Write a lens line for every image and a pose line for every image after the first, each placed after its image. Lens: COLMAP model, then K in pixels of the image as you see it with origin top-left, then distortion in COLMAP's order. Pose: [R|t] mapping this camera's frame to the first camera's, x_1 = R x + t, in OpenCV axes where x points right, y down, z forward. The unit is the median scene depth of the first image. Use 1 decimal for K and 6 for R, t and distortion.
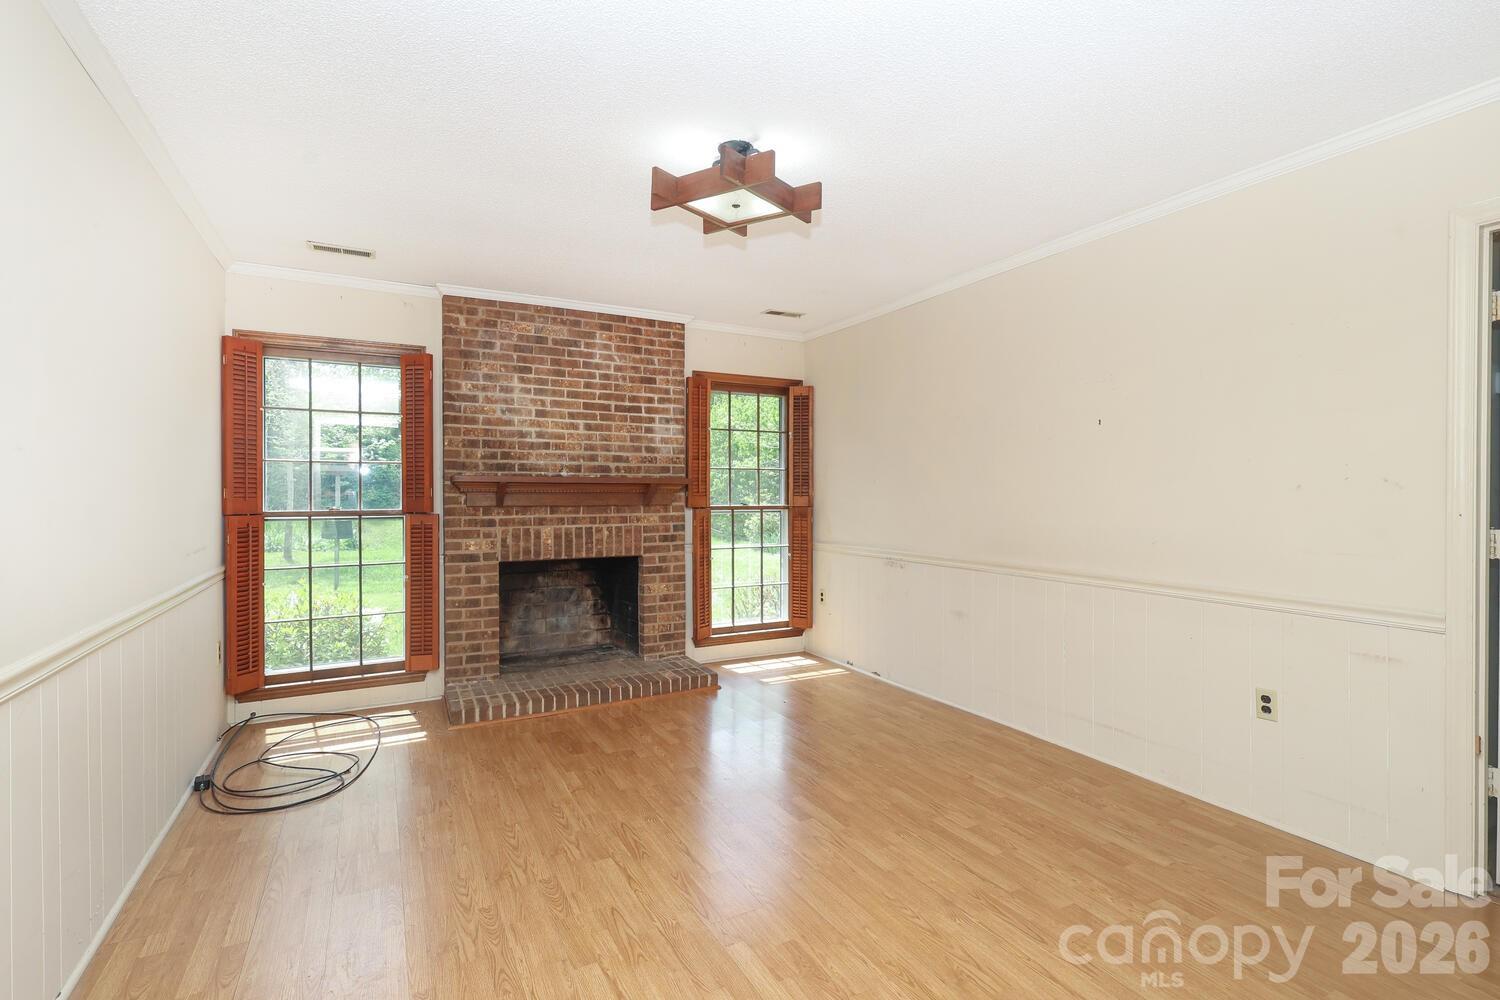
lens RADIAL K [[692.1, 0, 750.1], [0, 692.1, 498.8], [0, 0, 1]] dist [-0.004042, -0.000350]
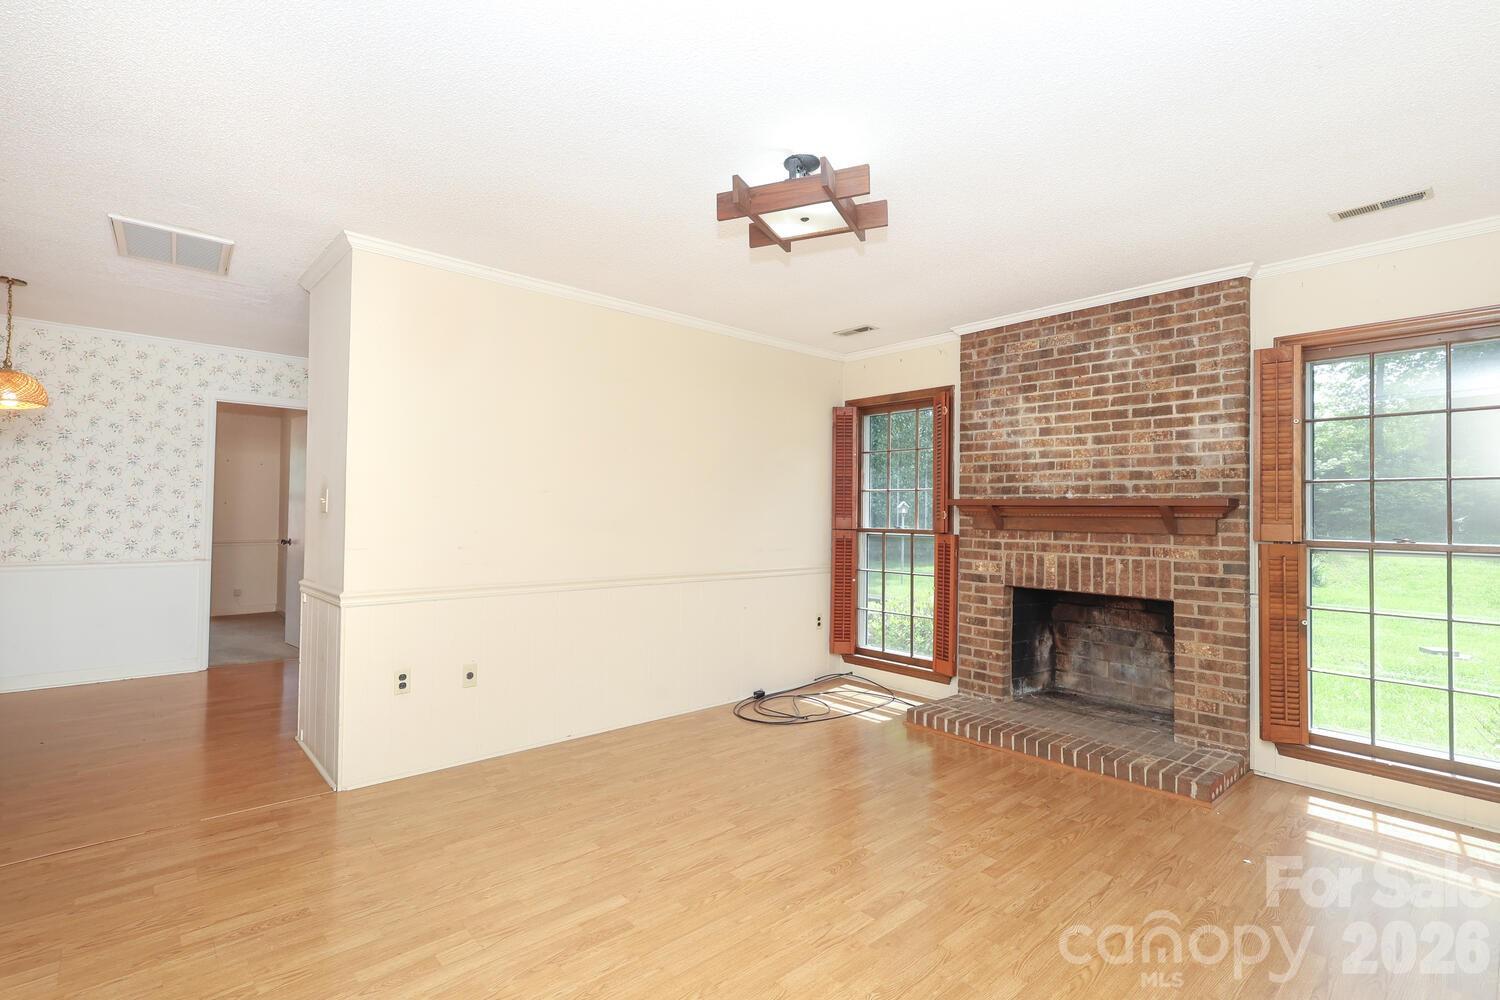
lens RADIAL K [[692.1, 0, 752.3], [0, 692.1, 498.8], [0, 0, 1]] dist [-0.004042, -0.000350]
pose [[0.235865, -0.017572, -0.971627, 0.512275], [-0.021923, 0.999486, -0.023397, -0.002160], [0.971538, 0.026820, 0.235359, 0.400902]]
